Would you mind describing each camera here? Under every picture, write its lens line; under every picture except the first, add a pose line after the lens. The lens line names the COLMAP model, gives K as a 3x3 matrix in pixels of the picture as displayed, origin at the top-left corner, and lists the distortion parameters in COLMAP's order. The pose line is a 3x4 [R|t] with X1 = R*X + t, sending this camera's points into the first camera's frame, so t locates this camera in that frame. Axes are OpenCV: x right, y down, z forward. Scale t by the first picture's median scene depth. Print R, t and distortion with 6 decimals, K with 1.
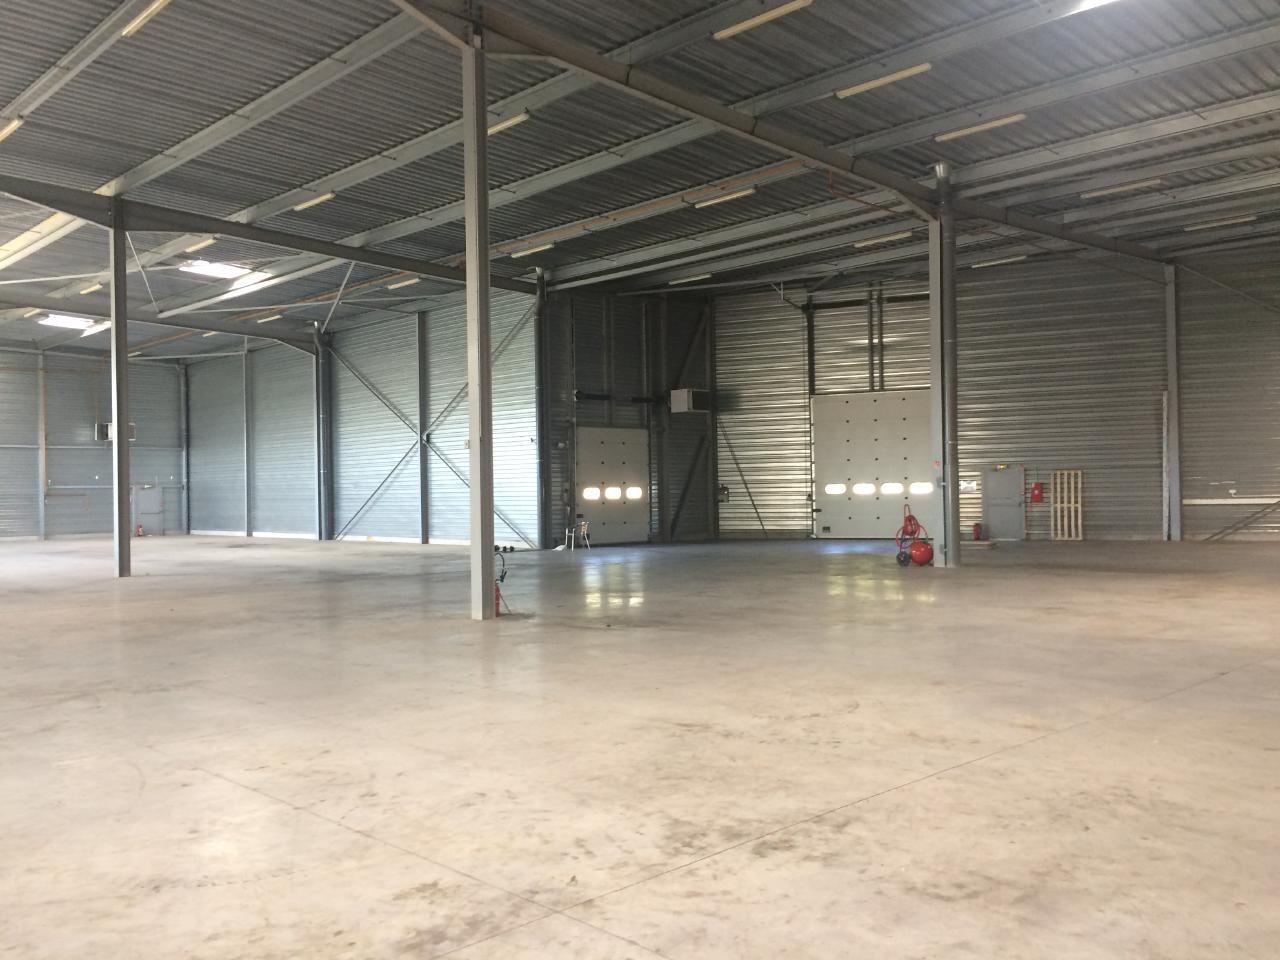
lens RADIAL K [[1075.9, 0, 640.0], [0, 1075.9, 480.0], [0, 0, 1]] dist [0.031299, -0.074101]
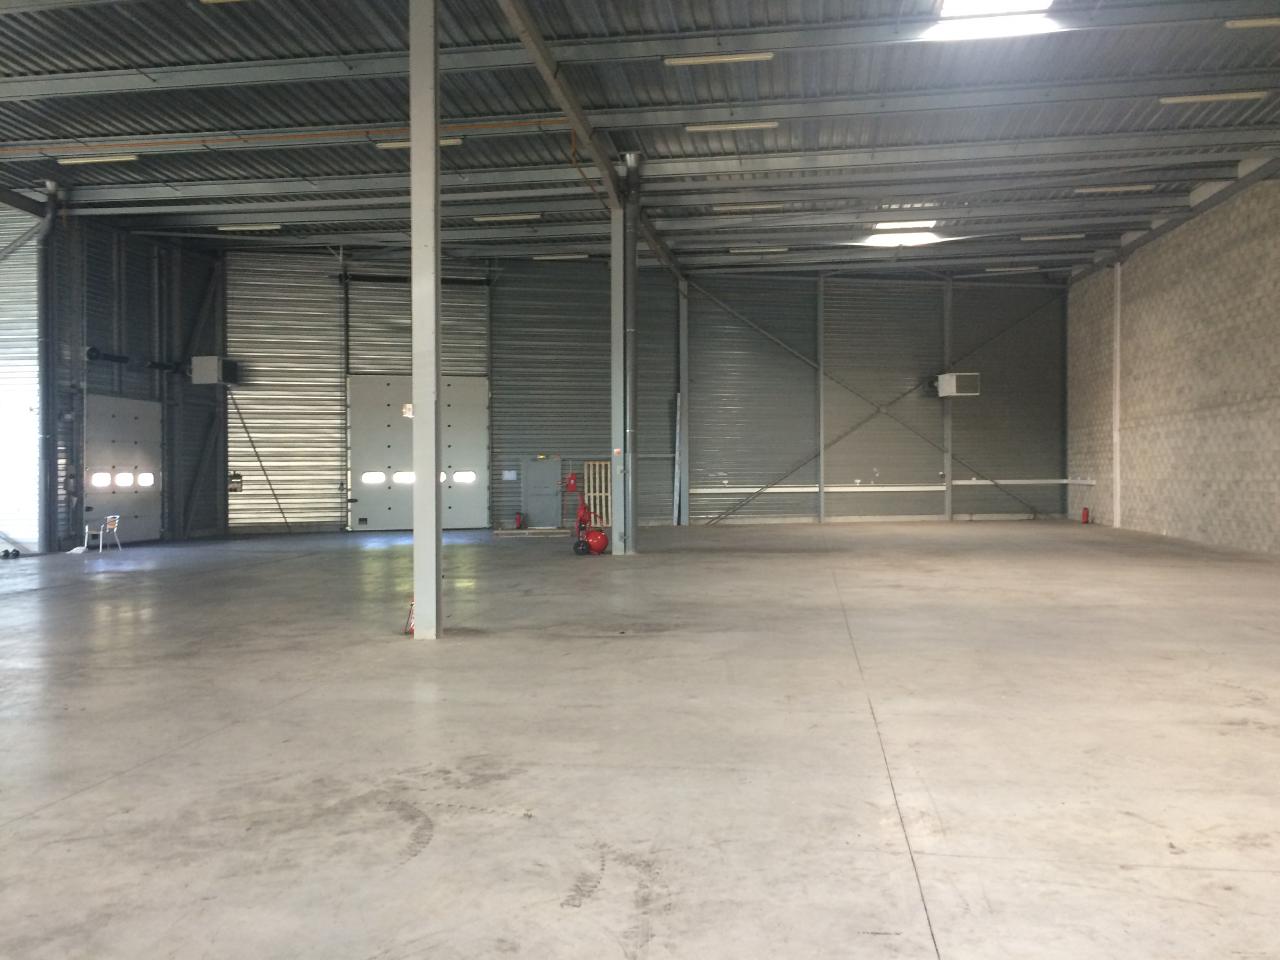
lens RADIAL K [[1075.9, 0, 640.0], [0, 1075.9, 480.0], [0, 0, 1]] dist [0.031299, -0.074101]
pose [[0.785925, 0.007379, 0.618277, -0.226621], [-0.011504, 0.999930, 0.002690, 0.005963], [-0.618214, -0.009227, 0.785955, 0.138682]]
